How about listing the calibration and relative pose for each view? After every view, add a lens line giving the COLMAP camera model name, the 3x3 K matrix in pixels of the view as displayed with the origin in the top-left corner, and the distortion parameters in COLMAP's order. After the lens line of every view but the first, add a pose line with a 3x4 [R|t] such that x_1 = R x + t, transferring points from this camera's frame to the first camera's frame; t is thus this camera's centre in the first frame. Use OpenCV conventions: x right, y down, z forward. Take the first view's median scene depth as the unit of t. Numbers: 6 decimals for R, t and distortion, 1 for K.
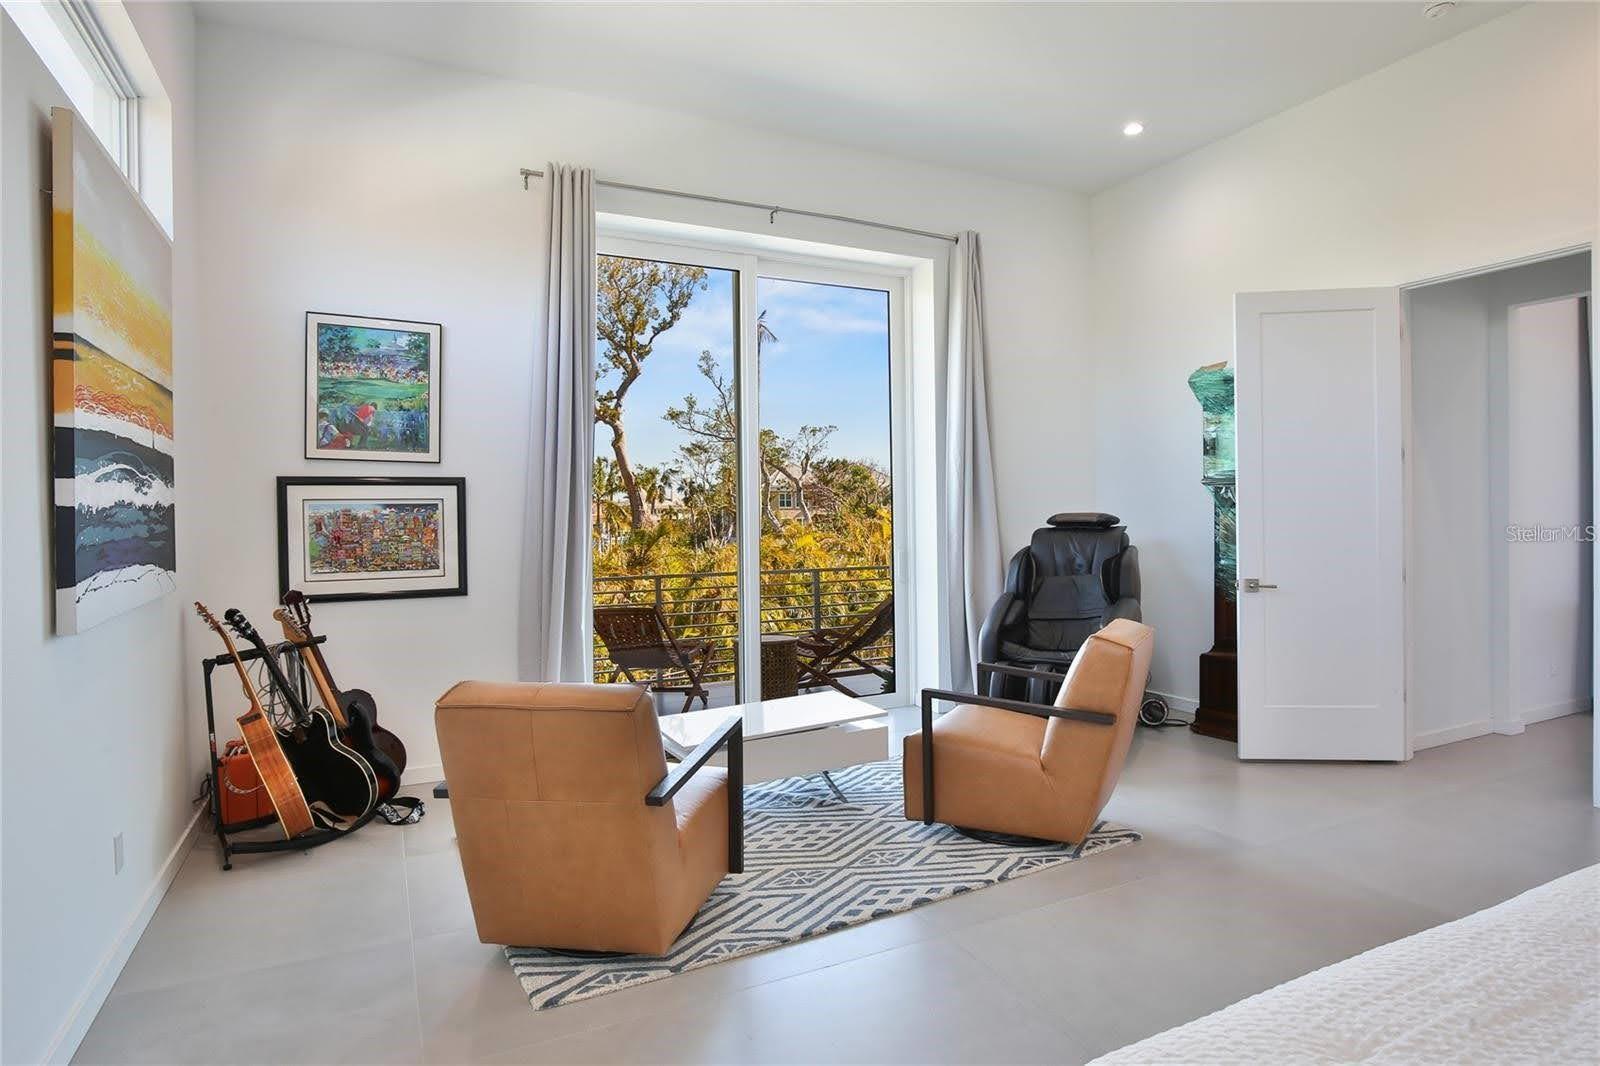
lens RADIAL K [[878.7, 0, 800.4], [0, 878.7, 520.5], [0, 0, 1]] dist [-0.012954, 0.000714]
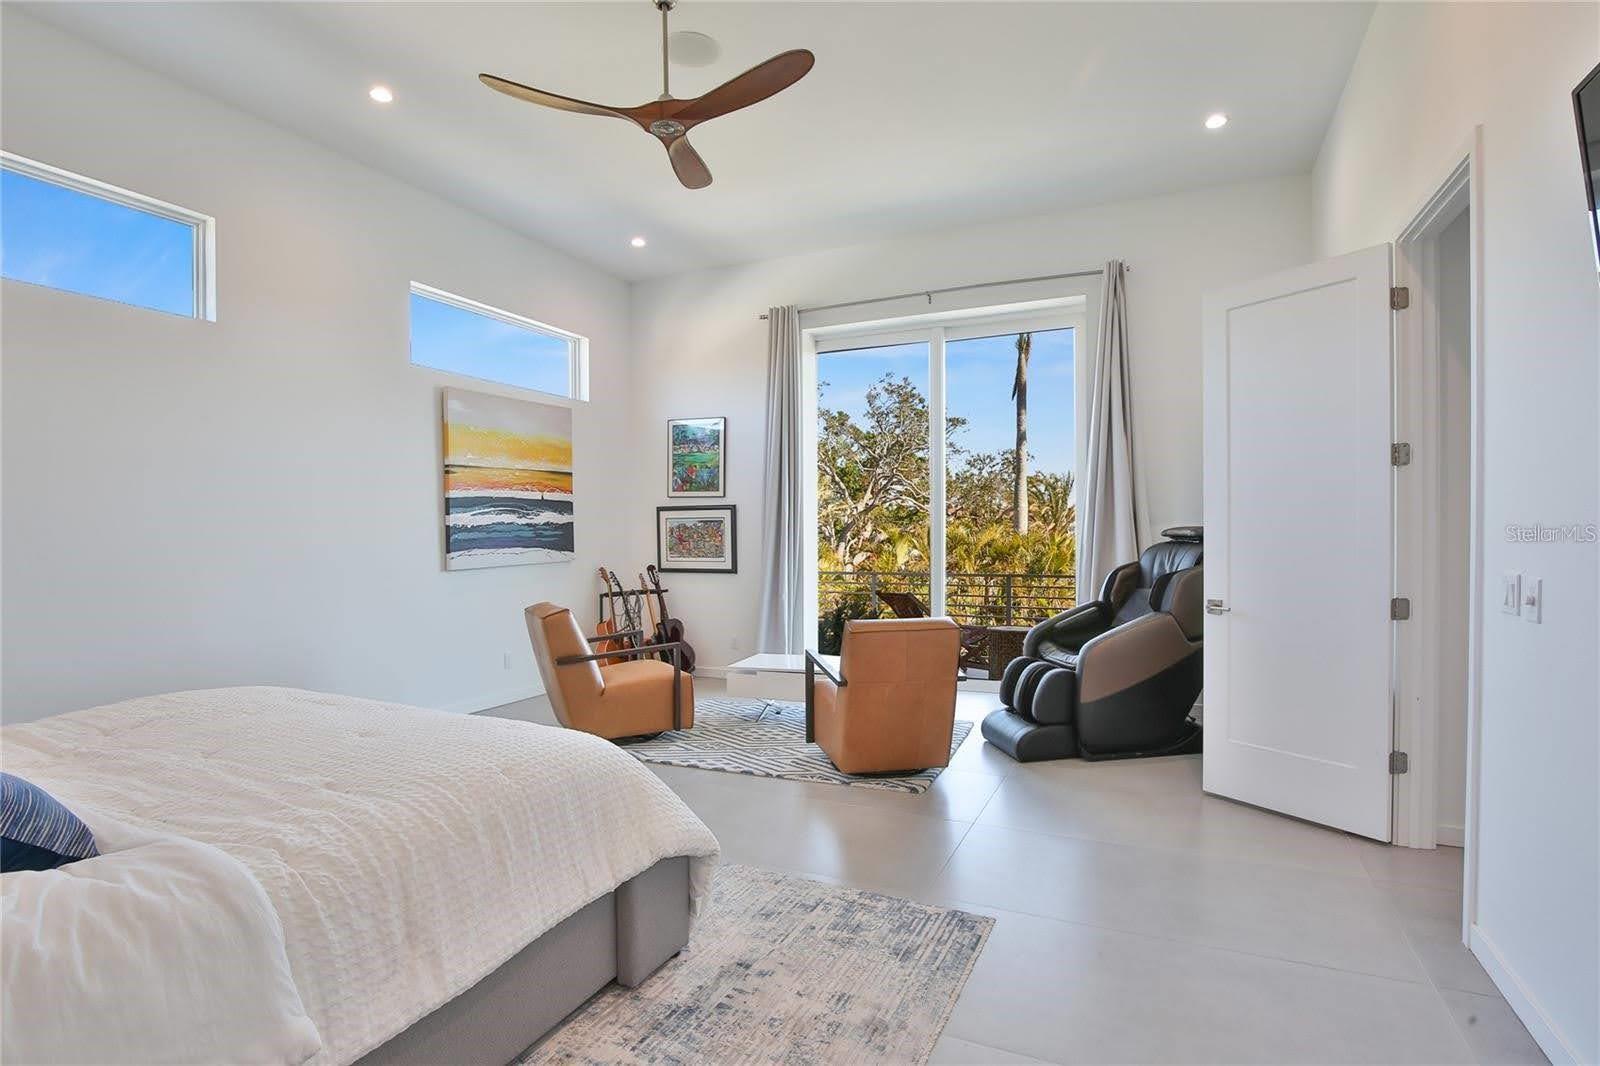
lens RADIAL K [[771.1, 0, 799.6], [0, 771.1, 542.4], [0, 0, 1]] dist [-0.022172, 0.003587]
pose [[0.629826, 0.021356, -0.776443, 0.926182], [-0.004603, 0.999707, 0.023763, -0.012741], [0.776723, -0.011393, 0.629740, 0.156706]]
